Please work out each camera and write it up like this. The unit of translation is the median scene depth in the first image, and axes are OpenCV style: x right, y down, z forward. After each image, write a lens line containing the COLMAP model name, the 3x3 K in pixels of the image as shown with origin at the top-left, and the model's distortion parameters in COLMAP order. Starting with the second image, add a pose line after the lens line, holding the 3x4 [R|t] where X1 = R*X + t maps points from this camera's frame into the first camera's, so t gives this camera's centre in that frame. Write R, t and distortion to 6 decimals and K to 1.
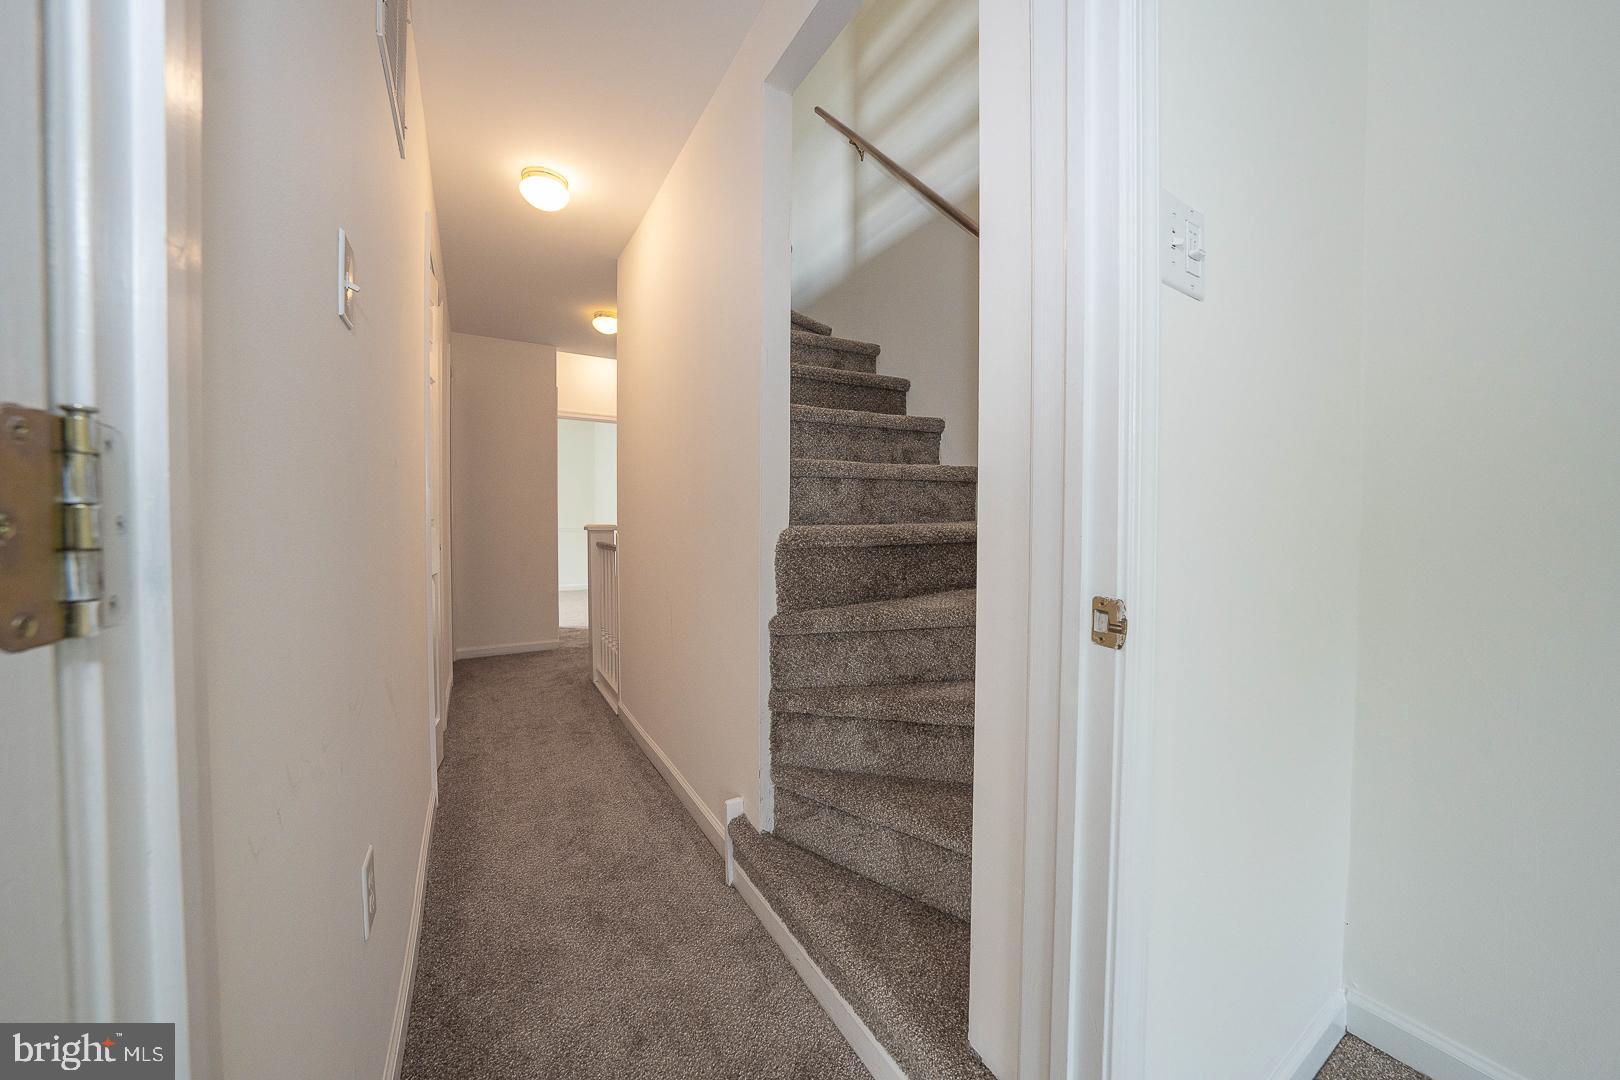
lens RADIAL K [[558.7, 0, 809.6], [0, 558.7, 535.7], [0, 0, 1]] dist [-0.023501, 0.005288]
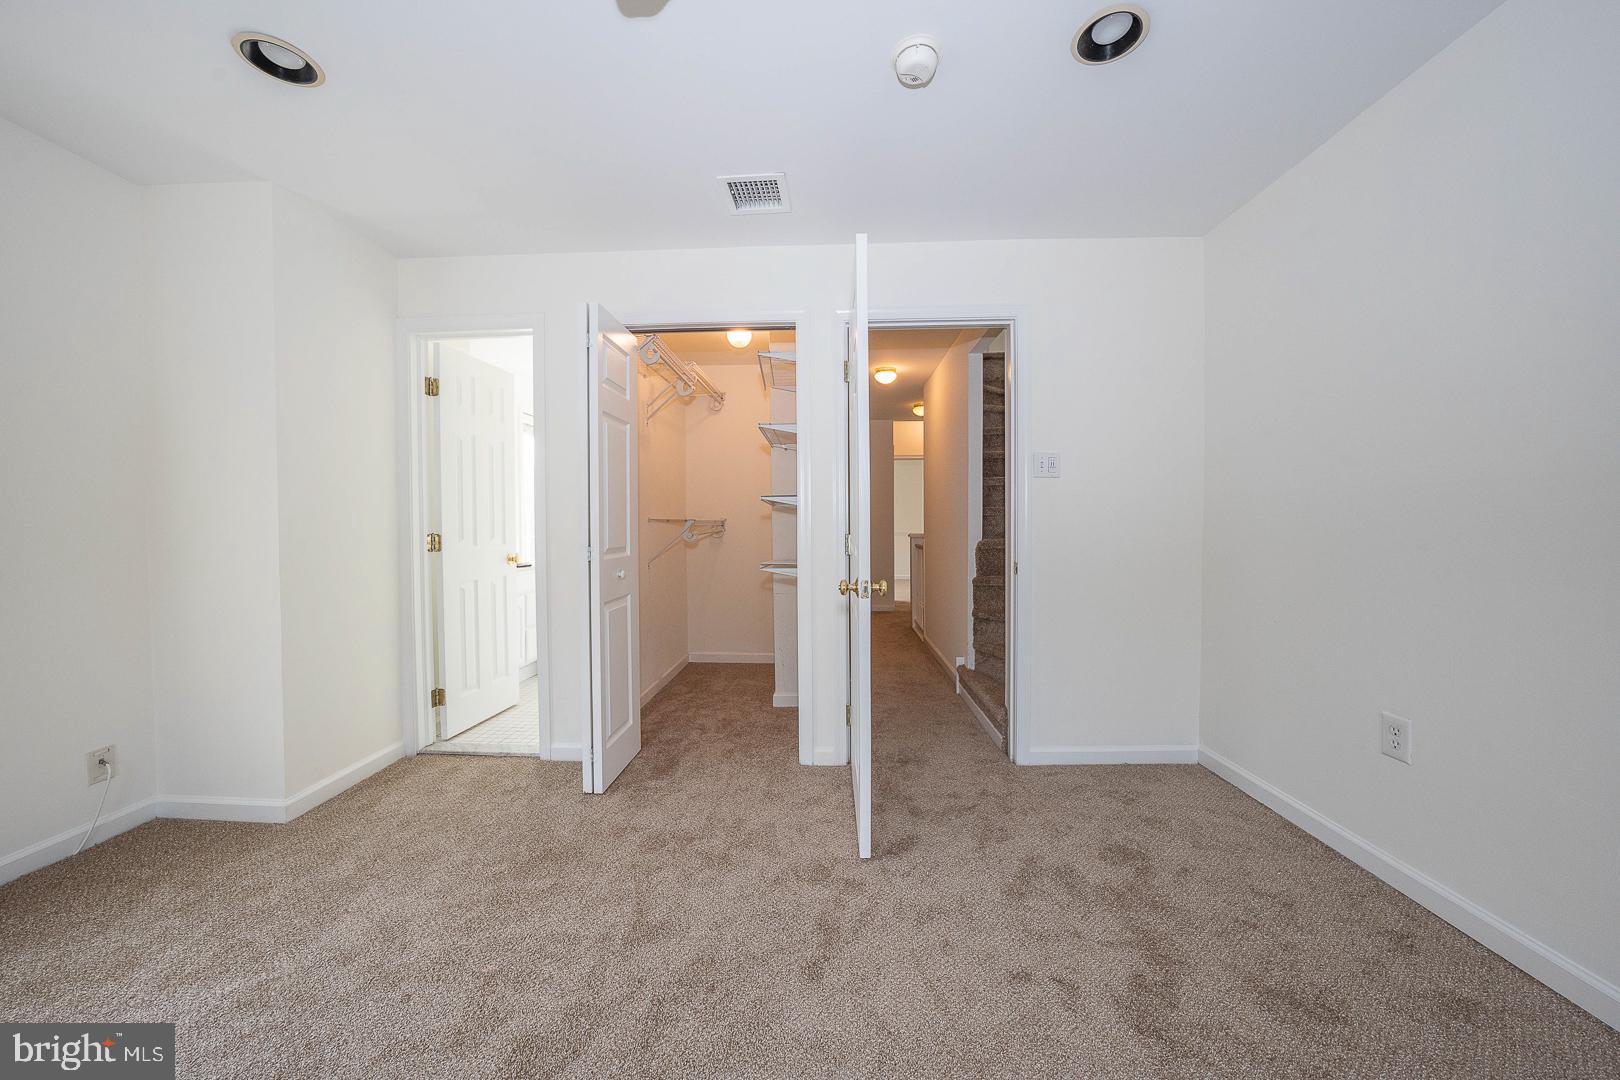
lens RADIAL K [[558.7, 0, 809.6], [0, 558.7, 535.7], [0, 0, 1]] dist [-0.023501, 0.005288]
pose [[0.834544, -0.008520, -0.550875, 0.439843], [0.009144, 0.999957, -0.001613, -0.021604], [0.550865, -0.003691, 0.834586, -0.898171]]
